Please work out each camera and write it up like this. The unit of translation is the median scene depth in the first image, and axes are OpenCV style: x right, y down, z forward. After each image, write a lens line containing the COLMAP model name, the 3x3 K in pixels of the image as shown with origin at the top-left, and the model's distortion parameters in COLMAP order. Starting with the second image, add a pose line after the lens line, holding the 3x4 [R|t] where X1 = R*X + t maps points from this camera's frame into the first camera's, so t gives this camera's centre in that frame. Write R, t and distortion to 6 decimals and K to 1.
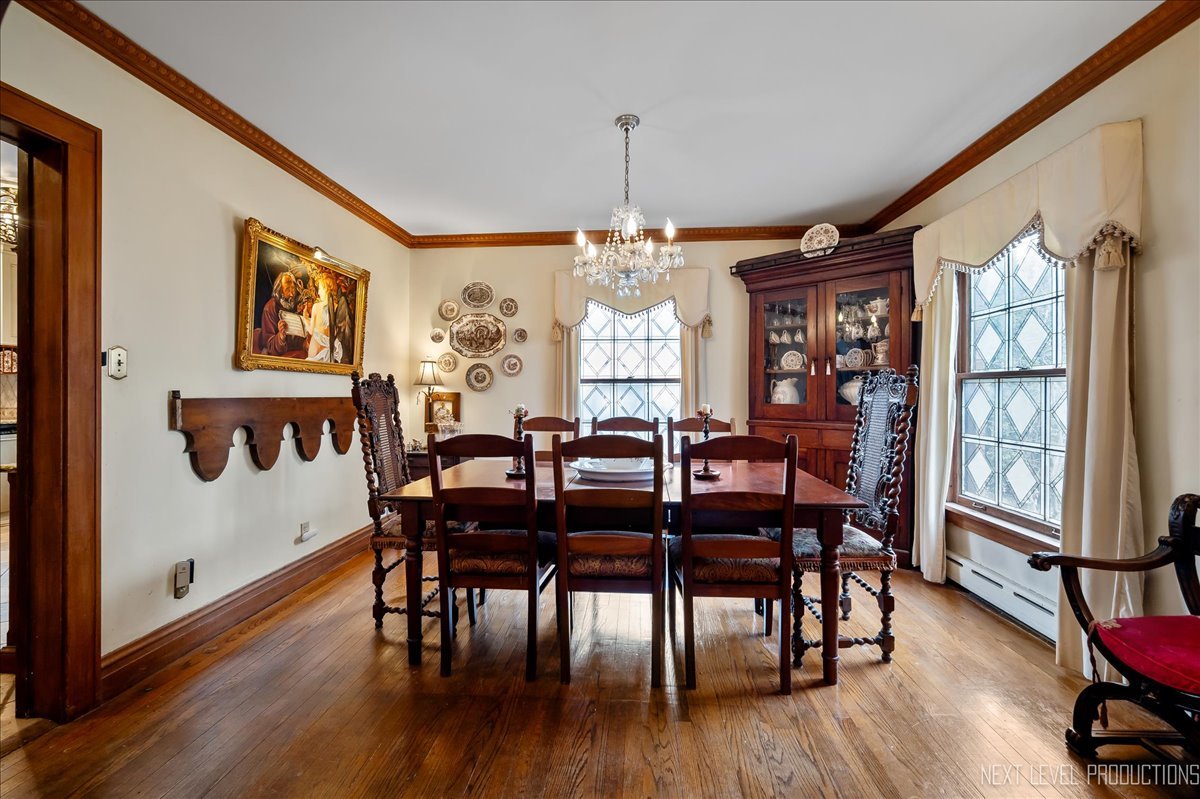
lens RADIAL K [[484.2, 0, 600.5], [0, 484.2, 391.3], [0, 0, 1]] dist [-0.000802, 0.000239]
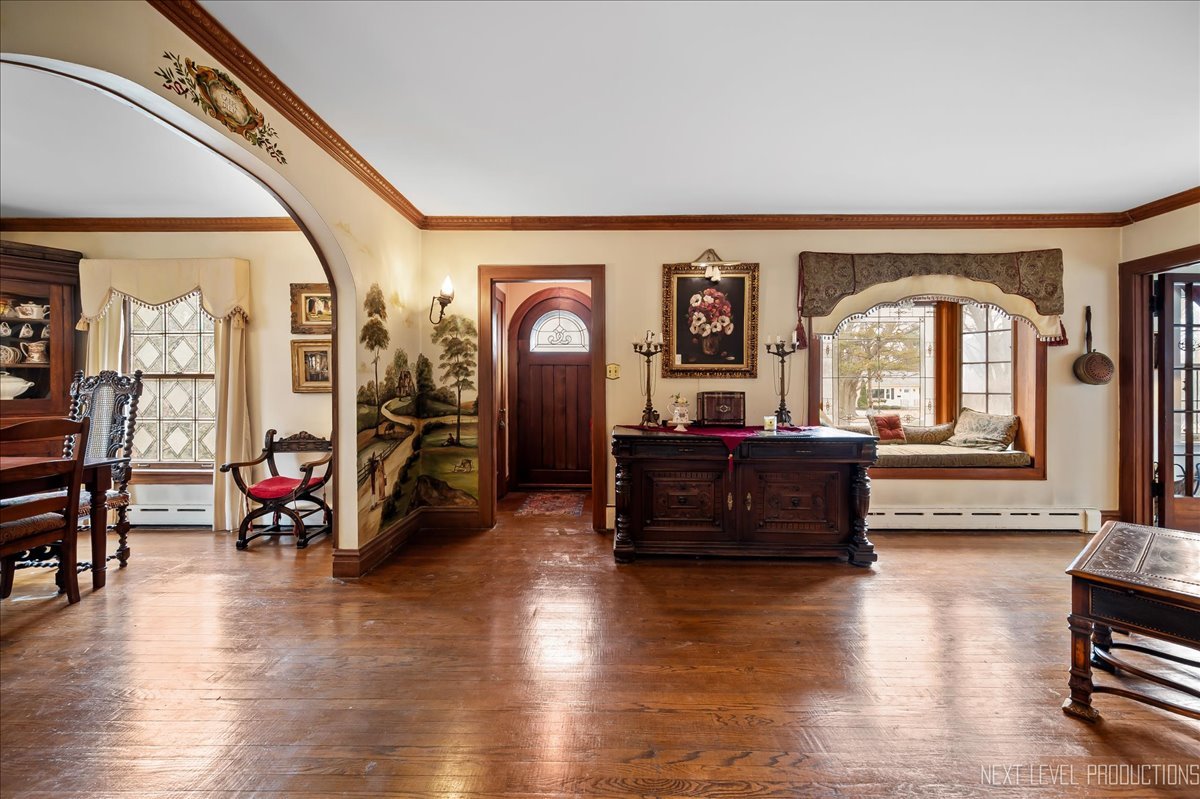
lens RADIAL K [[484.2, 0, 600.5], [0, 484.2, 391.3], [0, 0, 1]] dist [-0.000802, 0.000239]
pose [[-0.059399, -0.005981, 0.998216, -0.750428], [-0.000349, 0.999982, 0.005970, 0.004437], [-0.998234, 0.000007, -0.059400, -0.290603]]
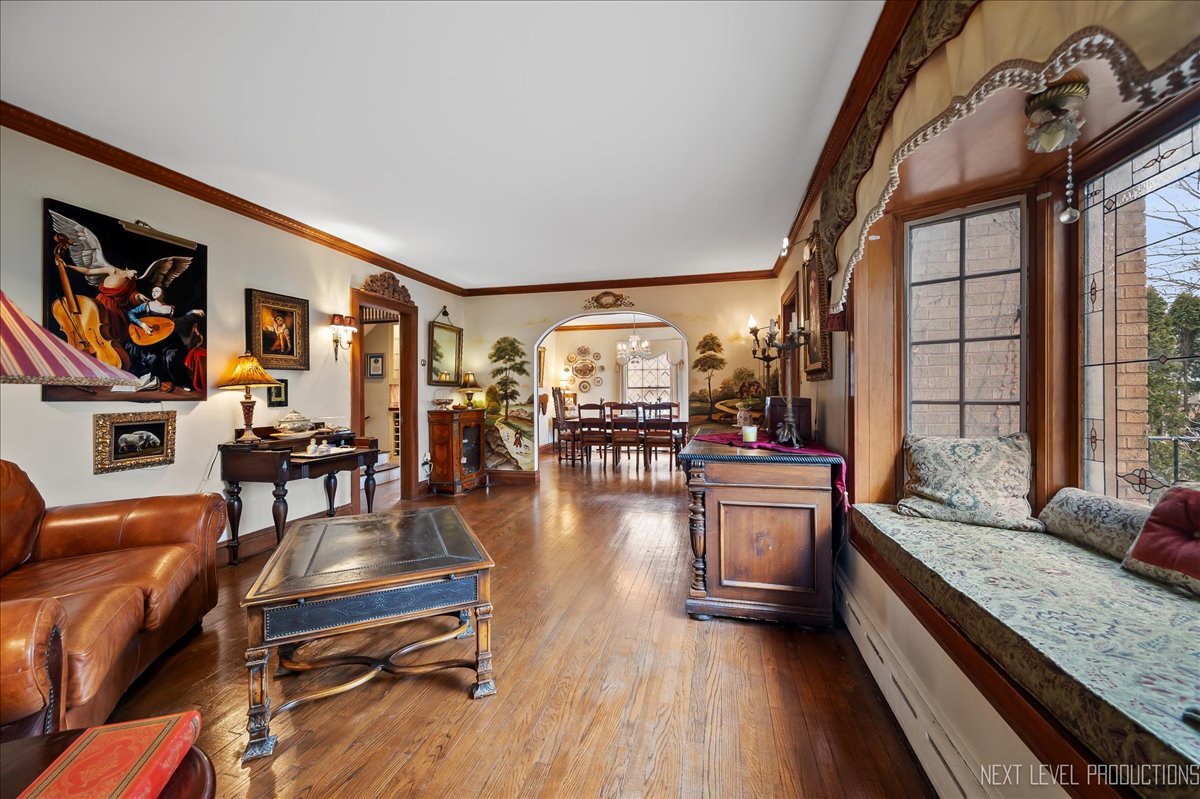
lens RADIAL K [[462.5, 0, 600.0], [0, 462.5, 399.5], [0, 0, 1]] dist [-0.000100, 0.000052]
pose [[0.985218, -0.001311, -0.171300, 0.318038], [0.003766, 0.999895, 0.014009, 0.002707], [0.171264, -0.014447, 0.985119, -1.842601]]
